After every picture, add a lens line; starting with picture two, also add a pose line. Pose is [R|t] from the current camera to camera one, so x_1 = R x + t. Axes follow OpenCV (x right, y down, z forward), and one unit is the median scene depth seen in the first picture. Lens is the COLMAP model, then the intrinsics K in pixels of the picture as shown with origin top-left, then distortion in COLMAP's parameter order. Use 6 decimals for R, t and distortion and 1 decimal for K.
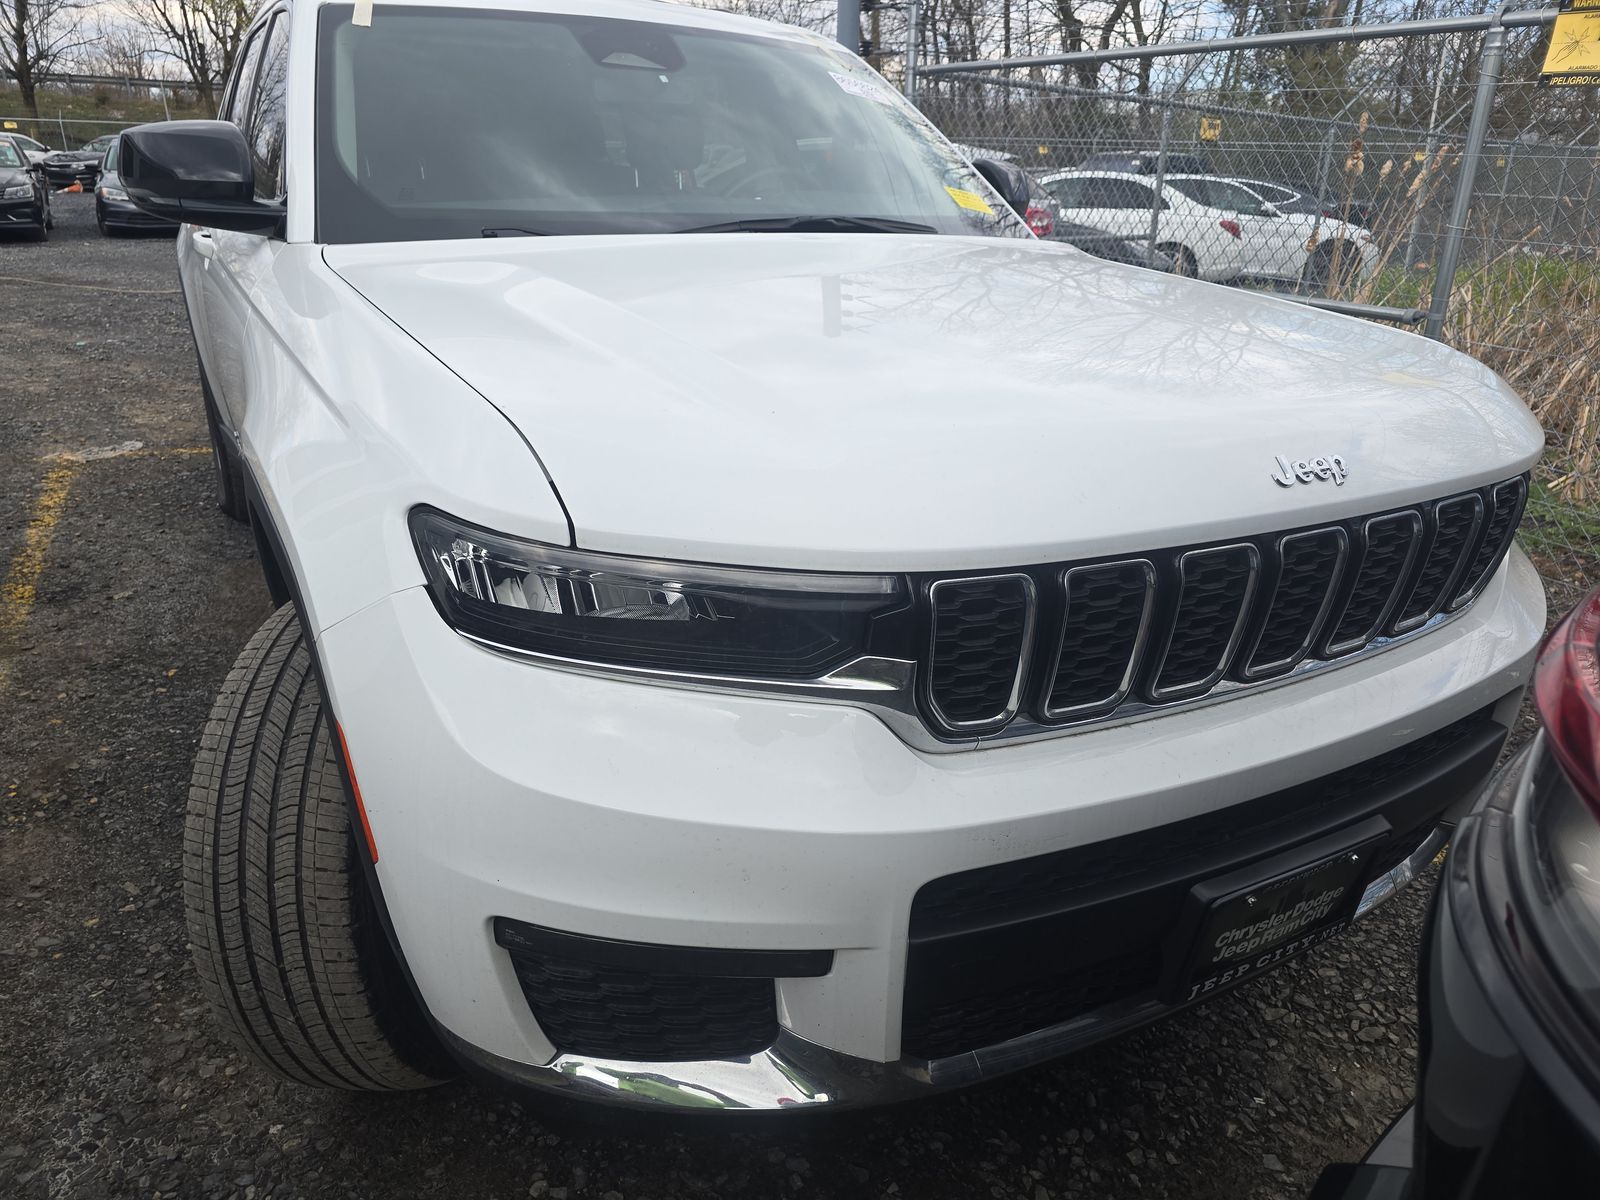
lens RADIAL K [[1050.7, 0, 800.2], [0, 1050.7, 551.9], [0, 0, 1]] dist [0.039954, -0.026024]
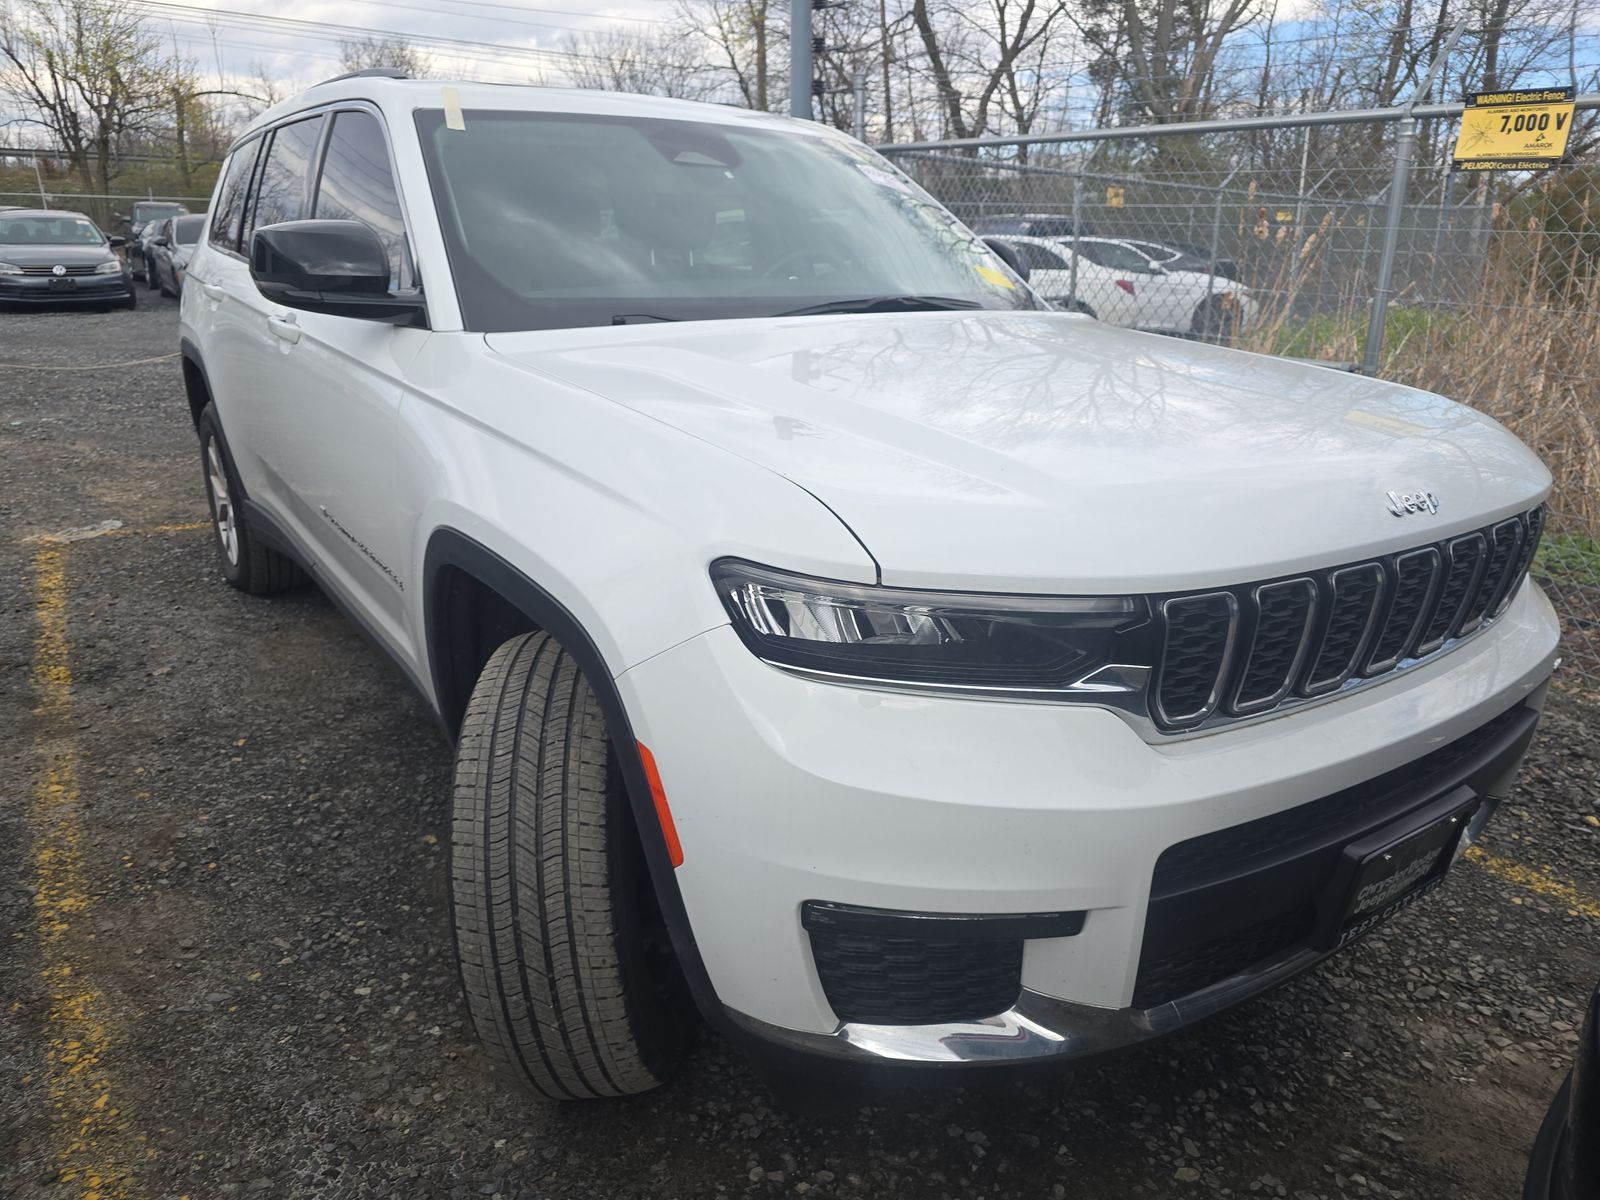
lens RADIAL K [[1050.7, 0, 800.2], [0, 1050.7, 551.9], [0, 0, 1]] dist [0.039954, -0.026024]
pose [[0.995407, -0.037597, 0.088039, -0.222939], [0.042206, 0.997802, -0.051093, 0.008695], [-0.085924, 0.054574, 0.994806, -0.113221]]
